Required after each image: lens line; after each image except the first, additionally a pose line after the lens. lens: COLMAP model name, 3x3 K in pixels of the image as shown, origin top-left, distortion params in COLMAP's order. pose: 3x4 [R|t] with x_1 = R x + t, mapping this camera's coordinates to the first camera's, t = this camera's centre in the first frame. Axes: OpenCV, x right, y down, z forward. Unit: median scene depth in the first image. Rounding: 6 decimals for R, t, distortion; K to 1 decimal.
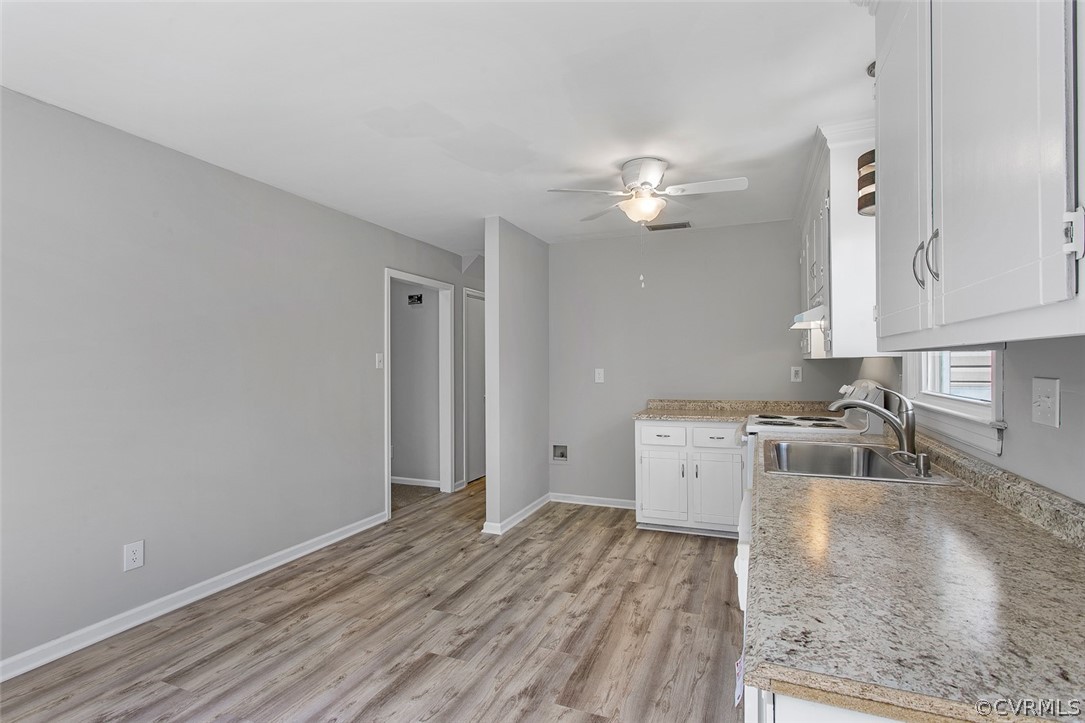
lens RADIAL K [[524.7, 0, 541.8], [0, 524.7, 356.7], [0, 0, 1]] dist [0.002956, 0.000594]
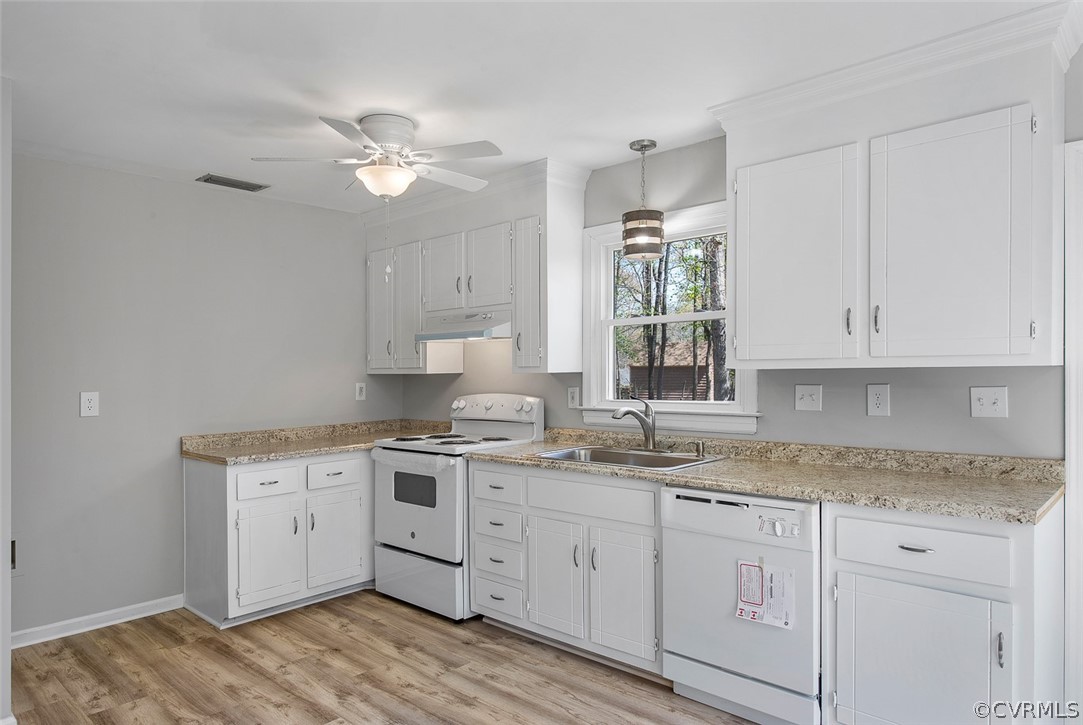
lens RADIAL K [[689.9, 0, 540.8], [0, 689.9, 371.6], [0, 0, 1]] dist [-0.004304, 0.000387]
pose [[0.345504, 0.001318, 0.938416, -0.547602], [-0.003915, 0.999992, 0.000037, -0.001519], [-0.938409, -0.003687, 0.345506, 0.352959]]
